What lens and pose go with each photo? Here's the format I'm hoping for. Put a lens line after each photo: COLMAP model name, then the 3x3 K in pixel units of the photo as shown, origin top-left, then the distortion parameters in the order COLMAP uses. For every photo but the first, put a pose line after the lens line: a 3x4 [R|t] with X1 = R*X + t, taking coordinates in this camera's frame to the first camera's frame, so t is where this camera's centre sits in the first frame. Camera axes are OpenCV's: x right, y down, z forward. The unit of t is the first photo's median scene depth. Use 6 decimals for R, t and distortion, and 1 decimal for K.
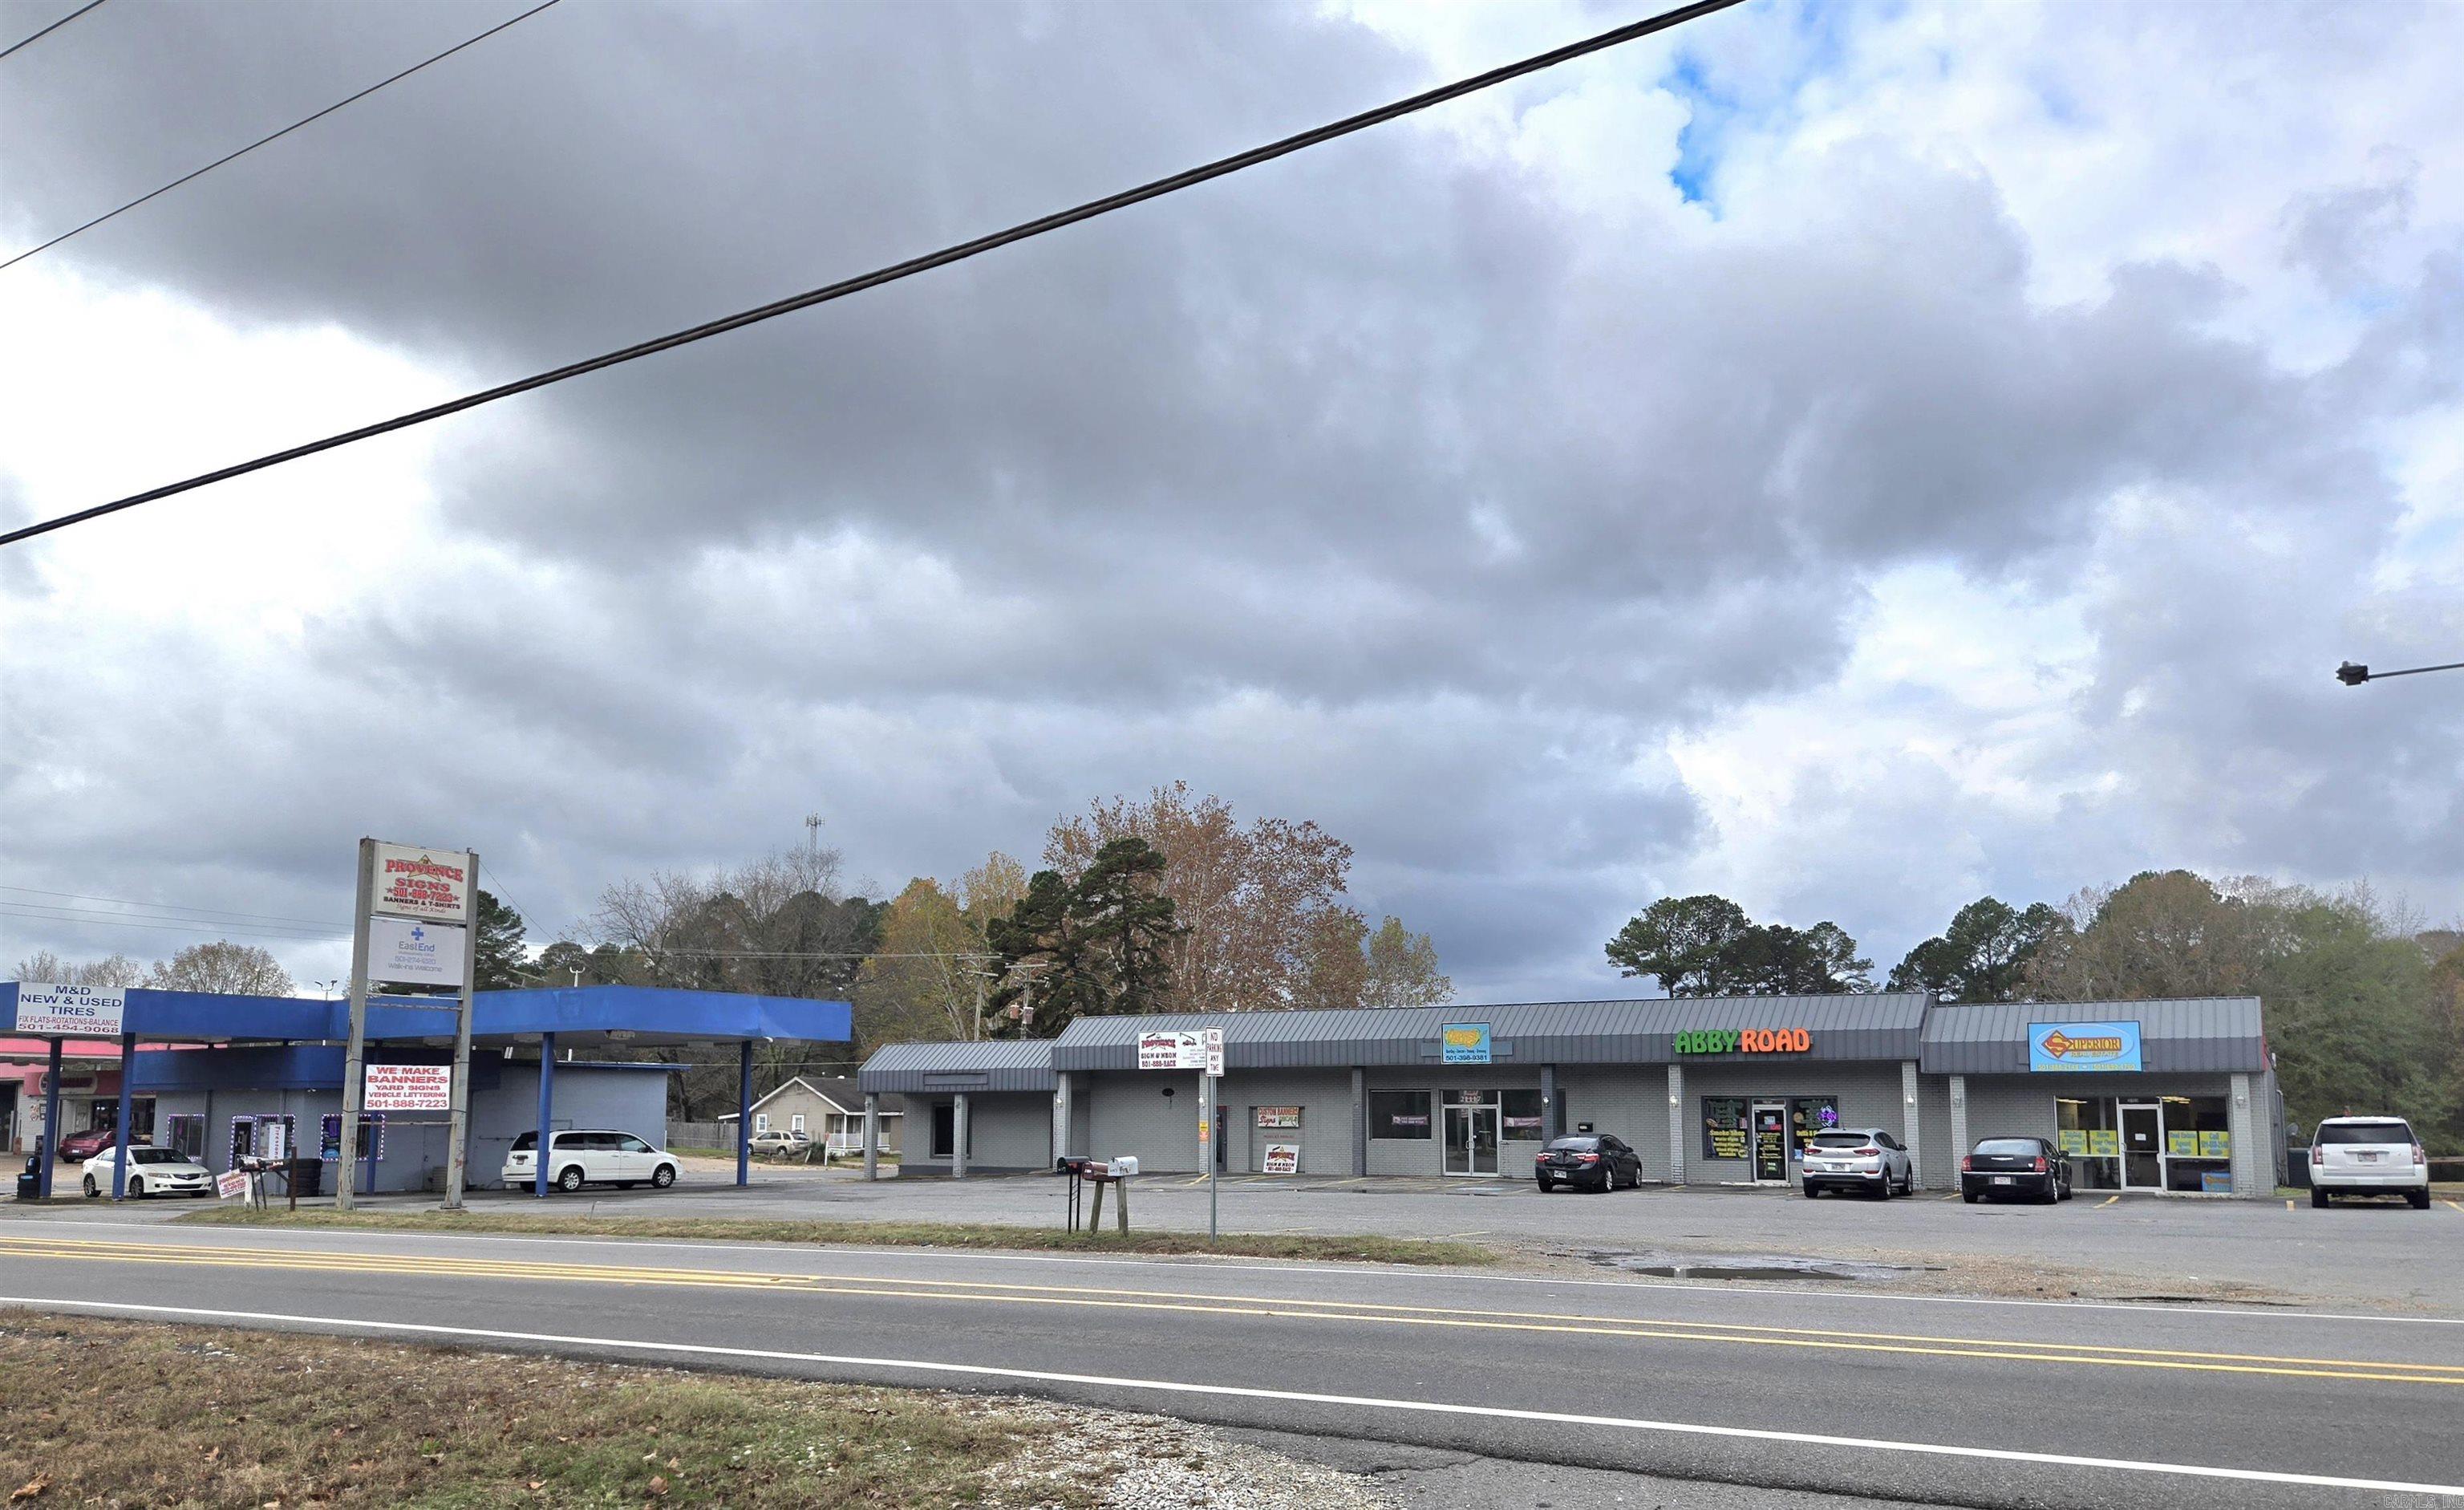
lens RADIAL K [[1832.9, 0, 1233.8], [0, 1832.9, 882.9], [0, 0, 1]] dist [0.083009, -0.000745]
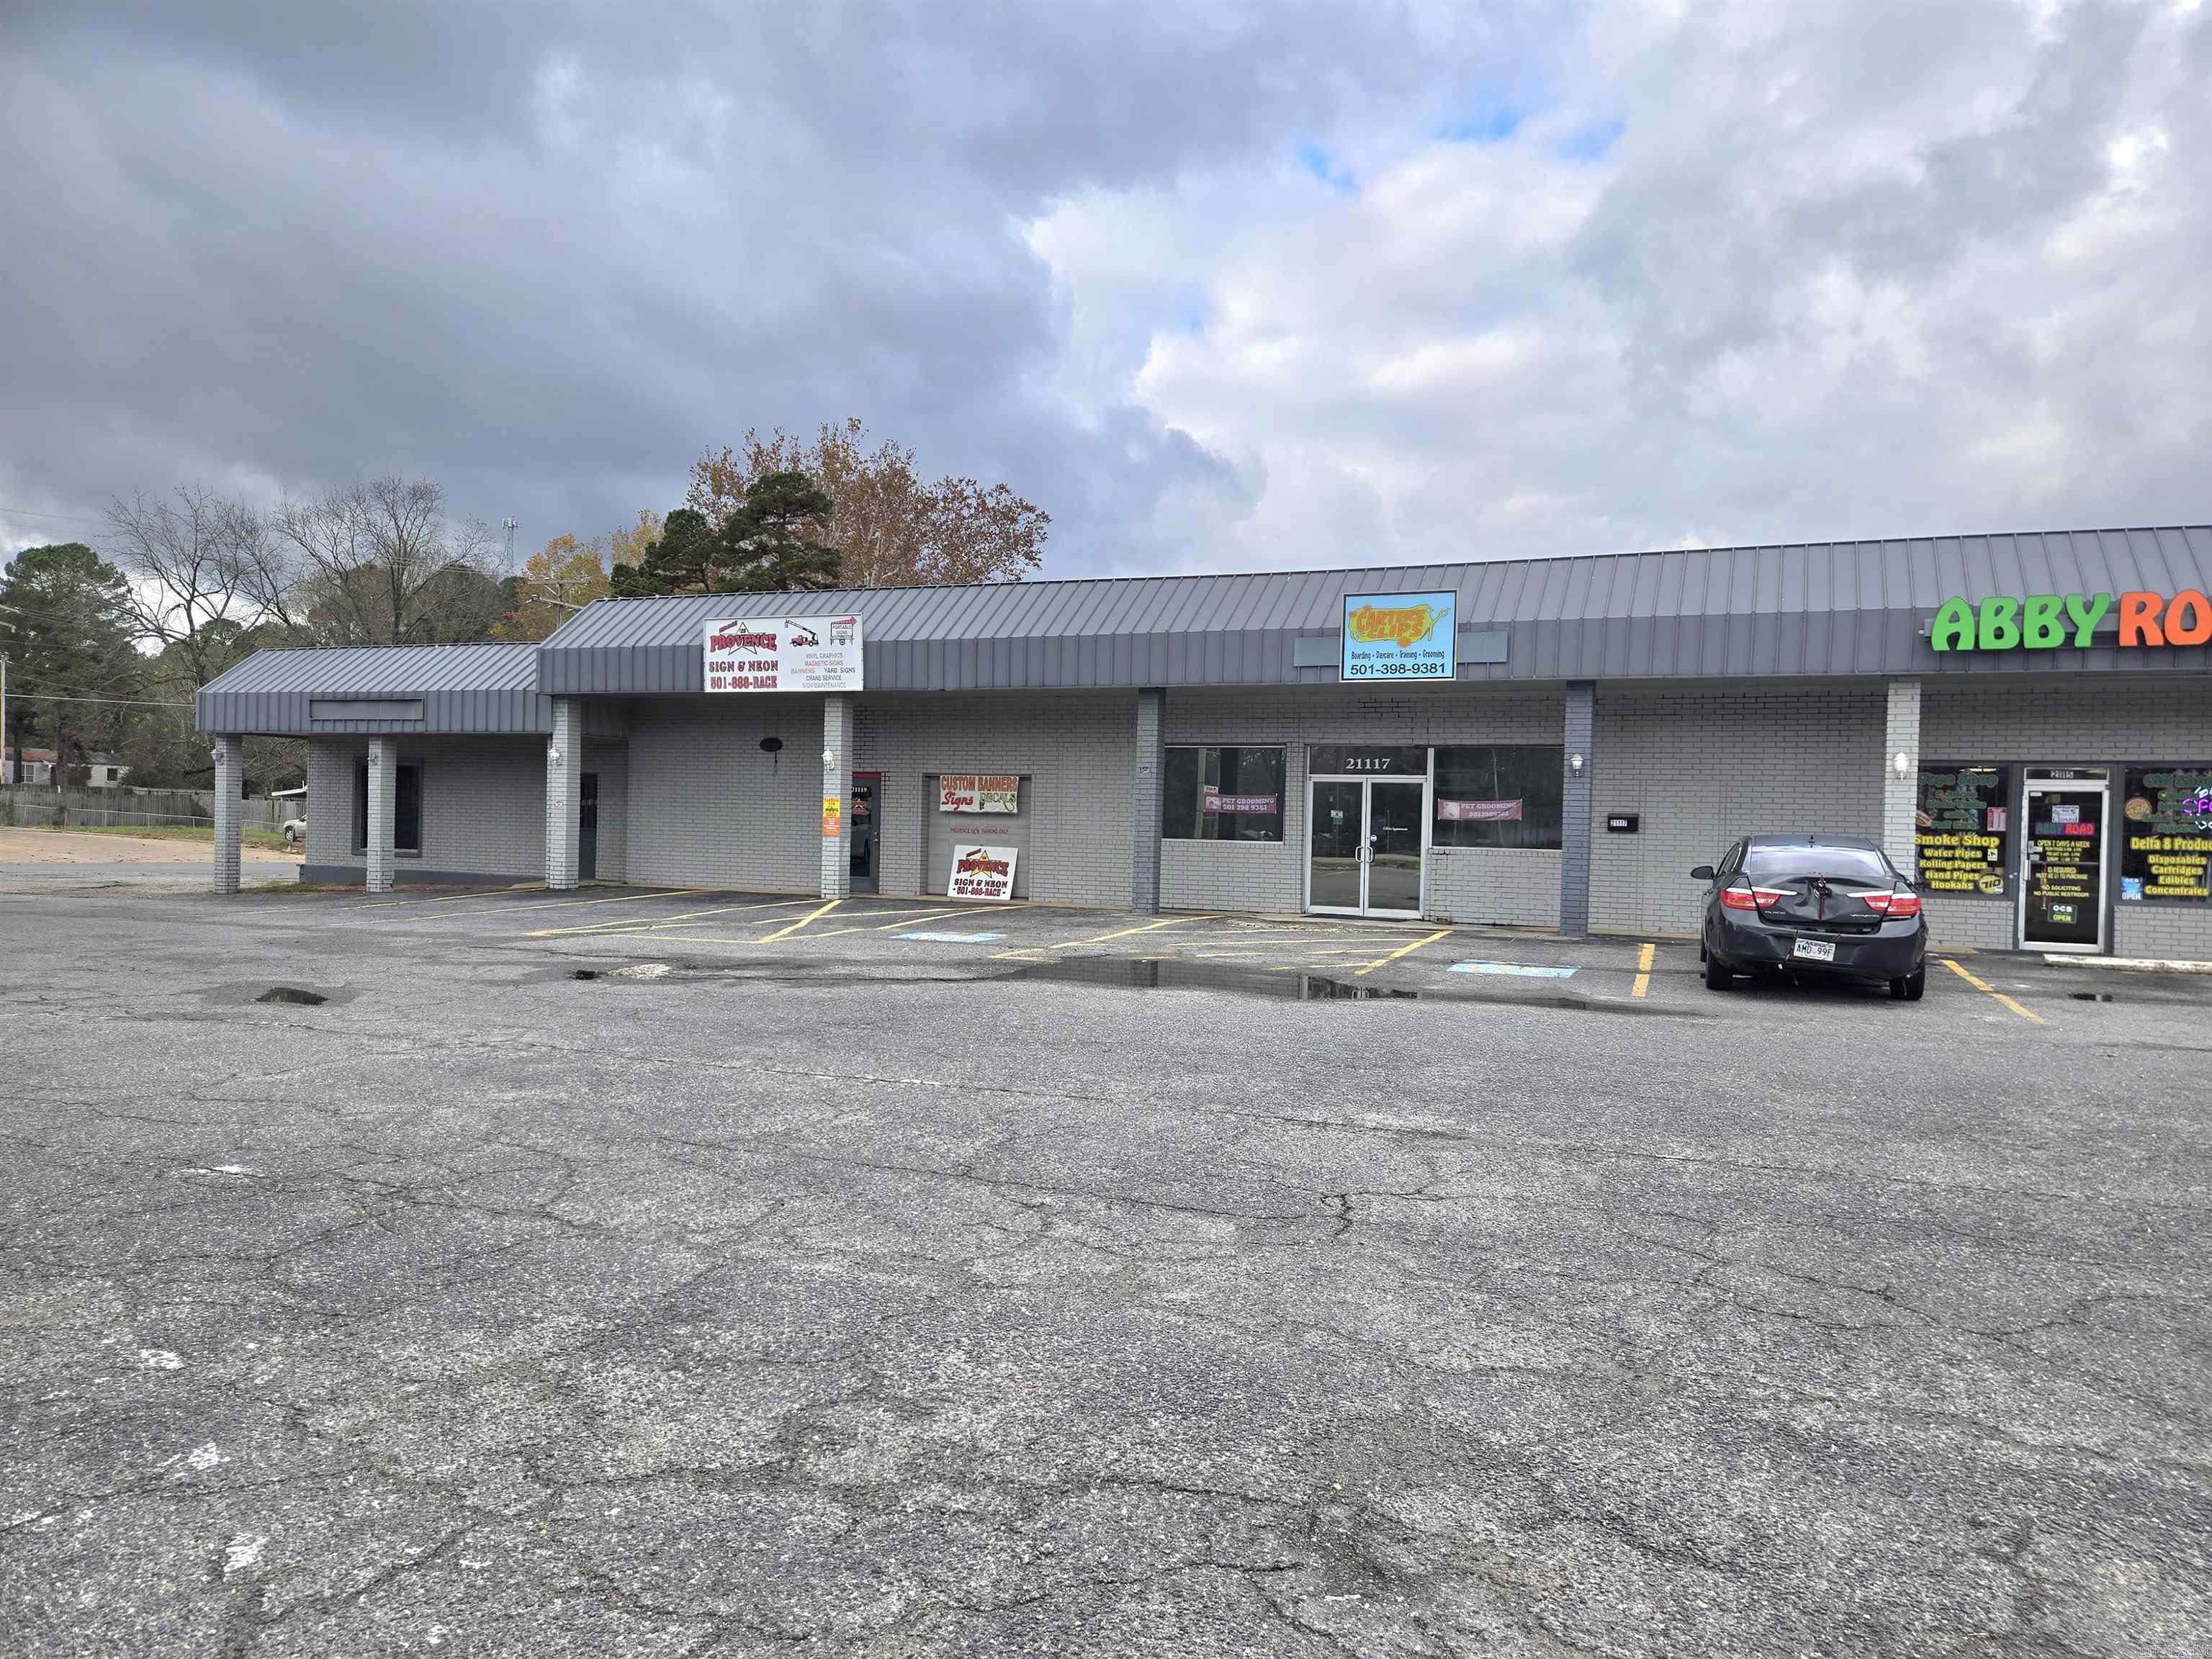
lens RADIAL K [[1631.8, 0, 1106.0], [0, 1631.8, 829.5], [0, 0, 1]] dist [0.113494, -0.000703]
pose [[0.992938, 0.022303, 0.116523, 0.006470], [-0.037600, 0.990699, 0.130775, 0.077961], [-0.112522, -0.134233, 0.984541, 0.554591]]
